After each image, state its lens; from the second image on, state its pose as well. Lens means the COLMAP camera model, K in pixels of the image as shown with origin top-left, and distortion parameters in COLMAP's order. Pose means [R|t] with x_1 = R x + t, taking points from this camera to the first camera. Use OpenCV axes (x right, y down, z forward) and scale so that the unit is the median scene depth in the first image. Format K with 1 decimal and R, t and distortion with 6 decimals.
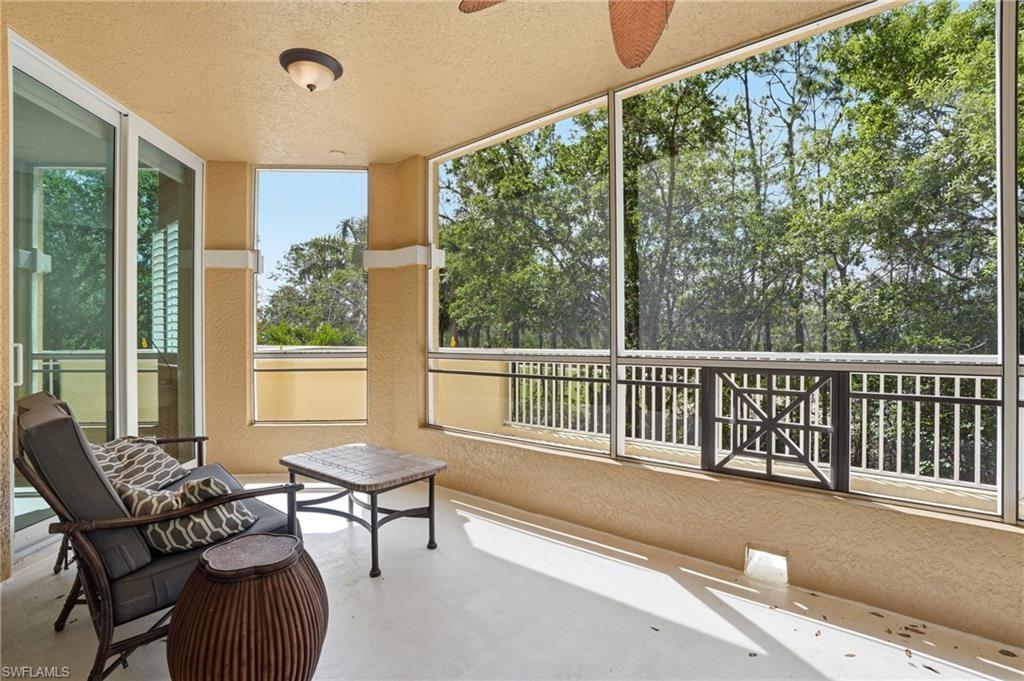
lens RADIAL K [[490.1, 0, 510.6], [0, 490.1, 338.0], [0, 0, 1]] dist [-0.041992, 0.000725]
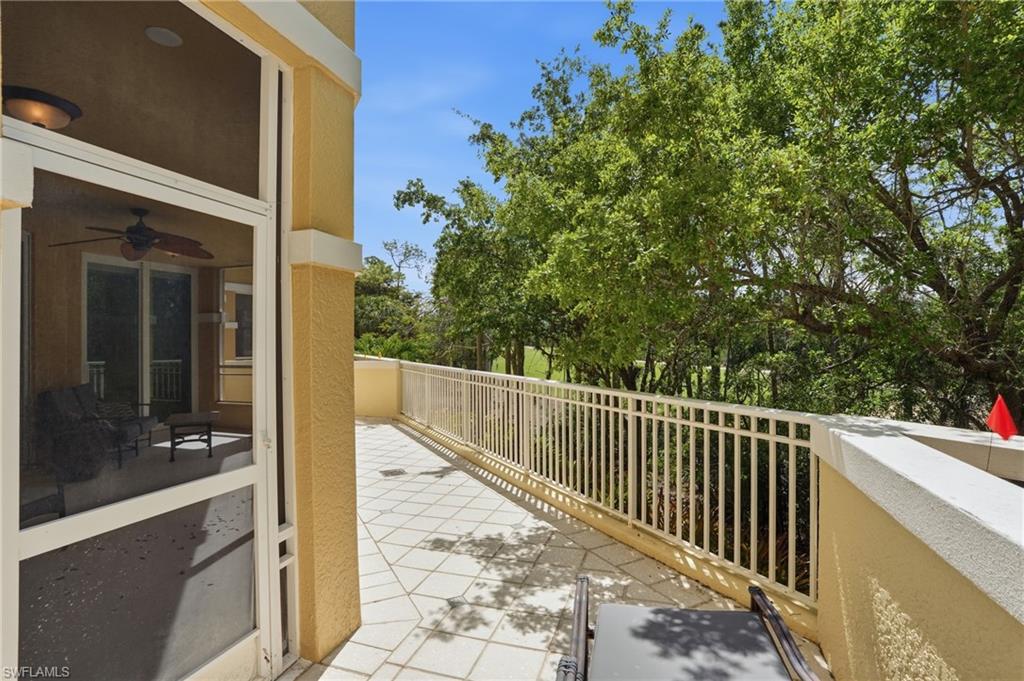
lens RADIAL K [[490.1, 0, 510.6], [0, 490.1, 338.0], [0, 0, 1]] dist [-0.041992, 0.000725]
pose [[0.923227, -0.008308, -0.384165, 1.369734], [0.011971, 0.999903, 0.007144, -0.080516], [0.384068, -0.011194, 0.923237, -0.363307]]
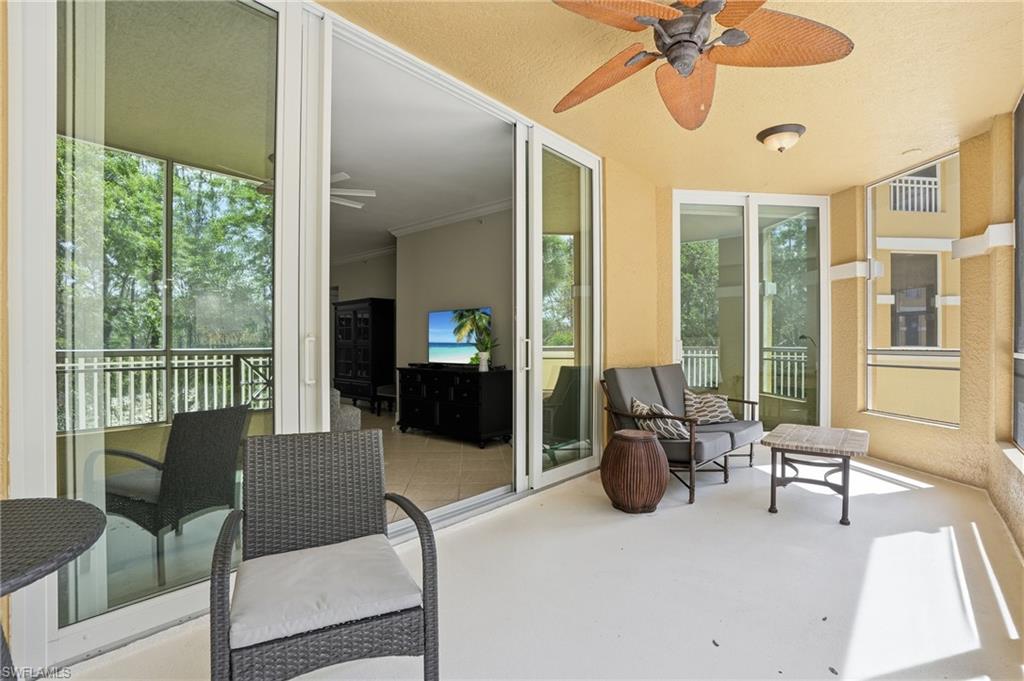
lens RADIAL K [[490.1, 0, 510.6], [0, 490.1, 338.0], [0, 0, 1]] dist [-0.041992, 0.000725]
pose [[-0.000946, -0.005746, -0.999983, 0.632975], [0.003109, 0.999979, -0.005749, 0.008111], [0.999995, -0.003115, -0.000928, 0.165689]]
